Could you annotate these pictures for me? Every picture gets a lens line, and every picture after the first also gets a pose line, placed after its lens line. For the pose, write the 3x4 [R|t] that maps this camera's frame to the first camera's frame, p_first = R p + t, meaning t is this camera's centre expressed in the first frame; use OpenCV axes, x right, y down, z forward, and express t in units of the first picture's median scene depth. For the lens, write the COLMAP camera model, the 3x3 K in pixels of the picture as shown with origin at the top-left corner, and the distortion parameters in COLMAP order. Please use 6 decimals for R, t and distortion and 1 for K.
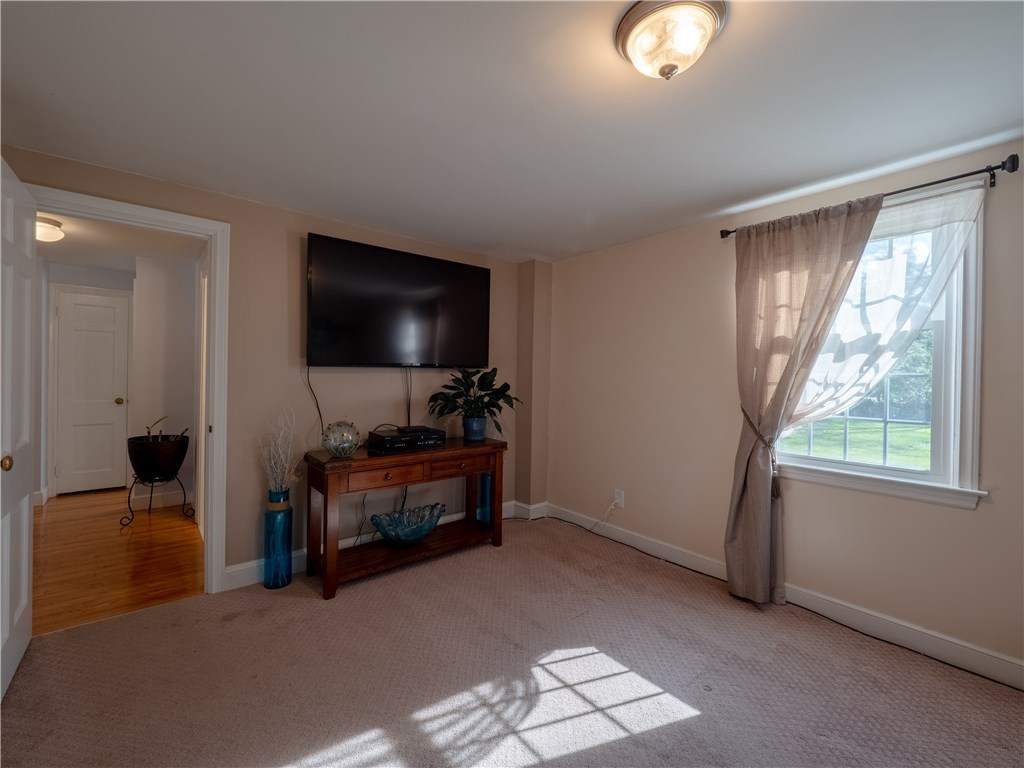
lens RADIAL K [[431.1, 0, 509.9], [0, 431.1, 374.9], [0, 0, 1]] dist [0.000792, -0.004752]
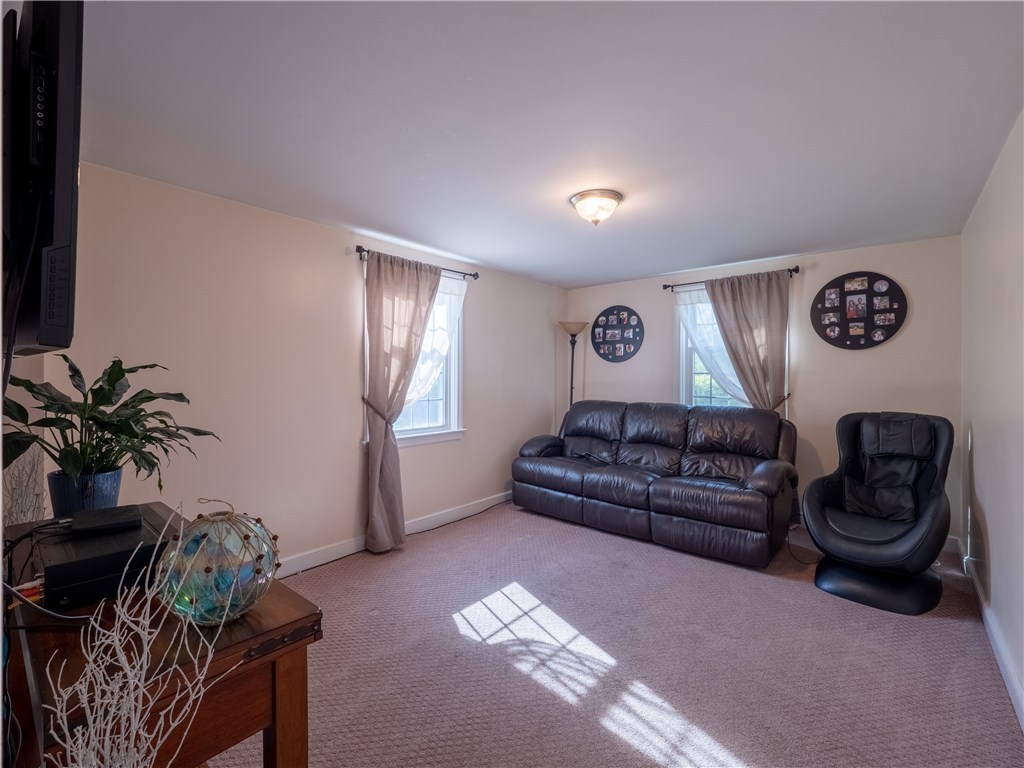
lens RADIAL K [[452.5, 0, 510.0], [0, 452.5, 382.5], [0, 0, 1]] dist [-0.000383, -0.000011]
pose [[-0.165280, -0.023640, 0.985963, -1.081938], [0.000154, 0.999712, 0.023995, -0.005347], [-0.986247, 0.004118, -0.165228, 1.151523]]
